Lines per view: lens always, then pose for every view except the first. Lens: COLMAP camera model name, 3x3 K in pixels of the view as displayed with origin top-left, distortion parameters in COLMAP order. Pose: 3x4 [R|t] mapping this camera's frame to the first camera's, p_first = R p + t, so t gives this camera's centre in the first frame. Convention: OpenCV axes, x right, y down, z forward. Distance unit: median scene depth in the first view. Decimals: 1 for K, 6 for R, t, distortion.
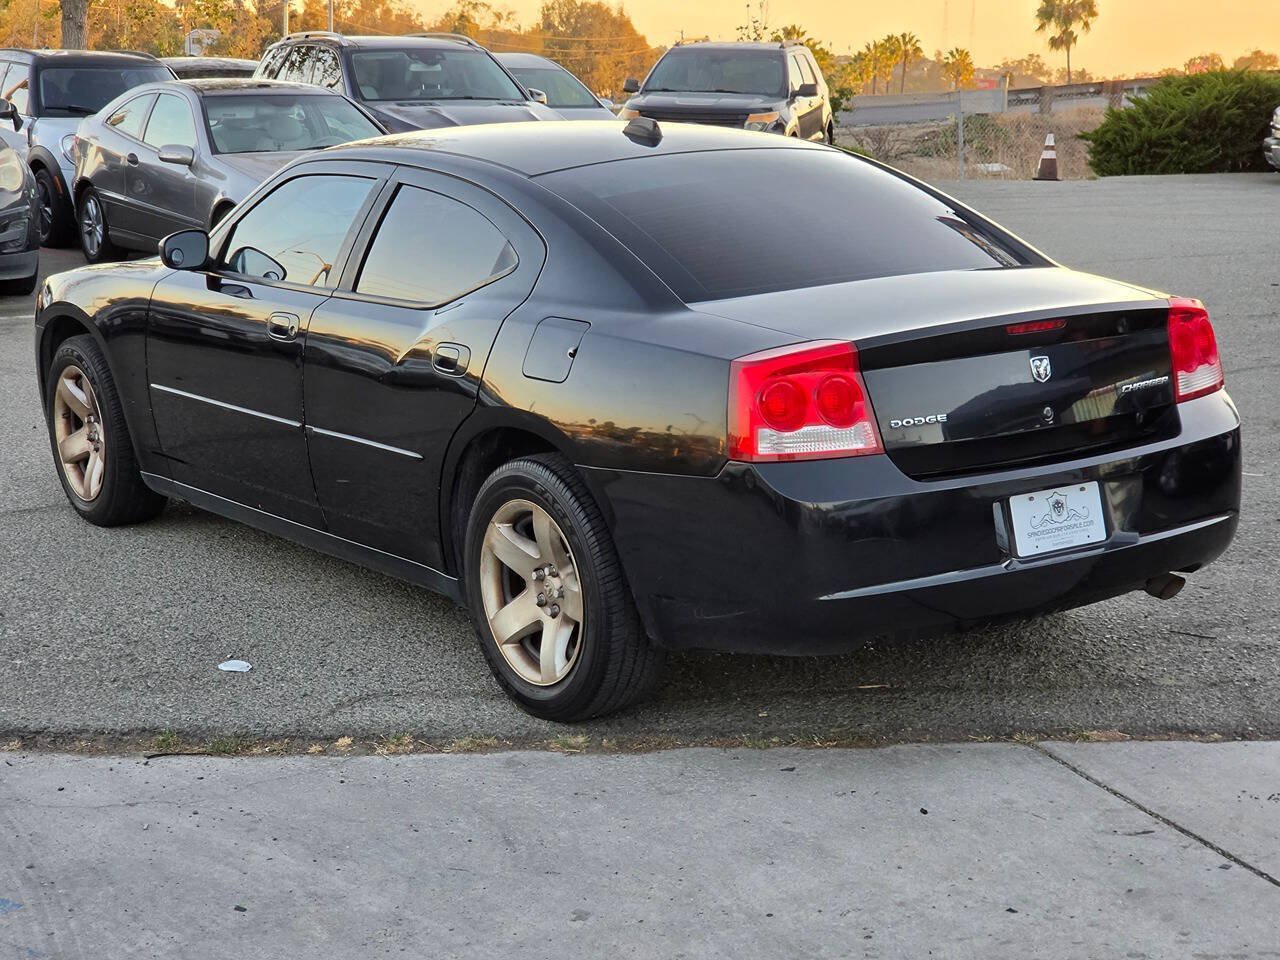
lens RADIAL K [[2247.2, 0, 648.3], [0, 2247.2, 477.6], [0, 0, 1]] dist [0.076639, 0.000000]
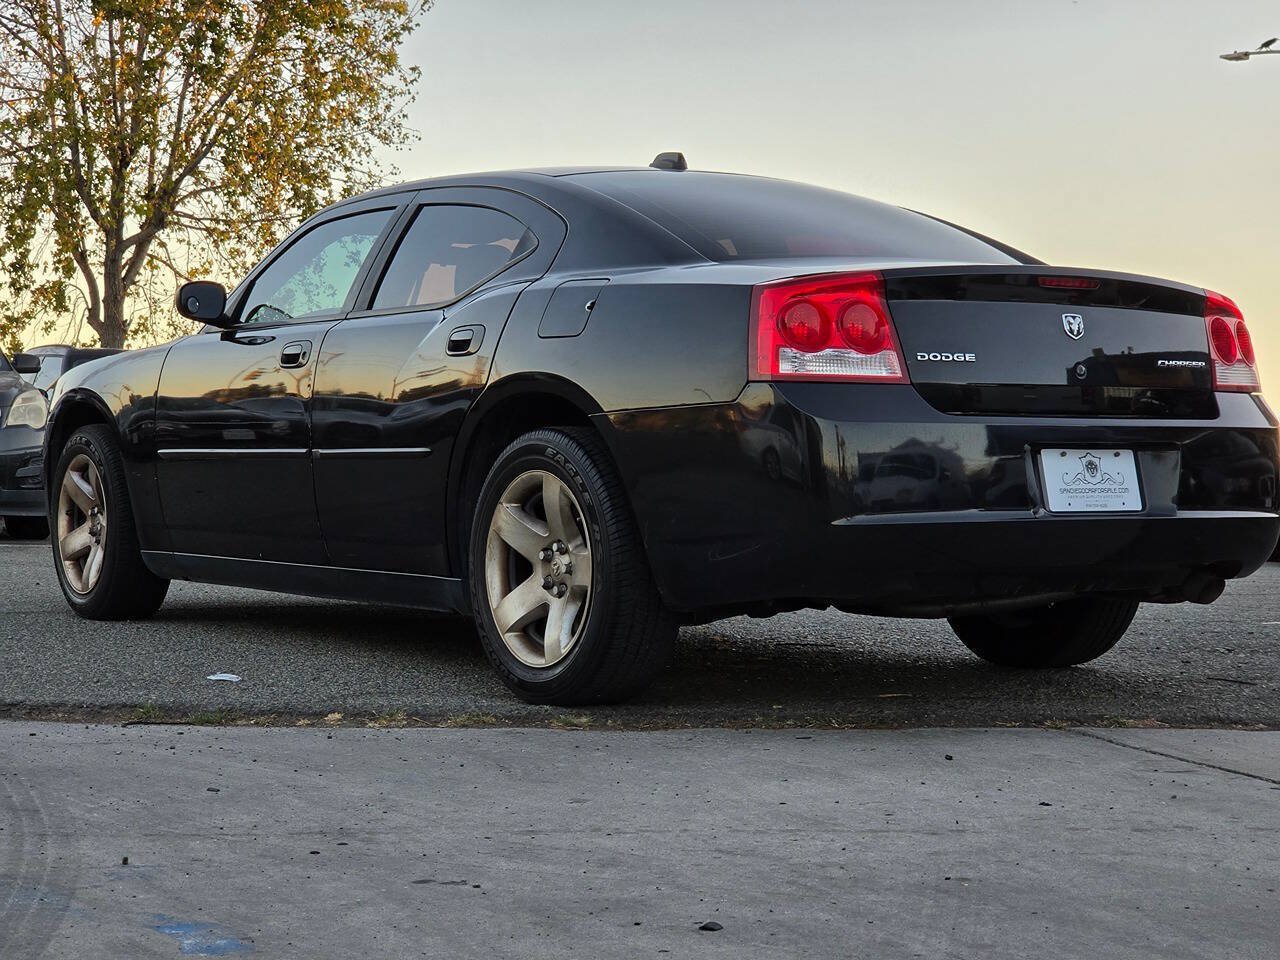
lens RADIAL K [[2247.2, 0, 631.0], [0, 2247.2, 477.4], [0, 0, 1]] dist [0.076639, 0.000000]
pose [[0.999403, 0.030264, -0.016661, 0.002342], [-0.032693, 0.984386, -0.172958, 0.178559], [0.011166, 0.173399, 0.984788, 0.052824]]
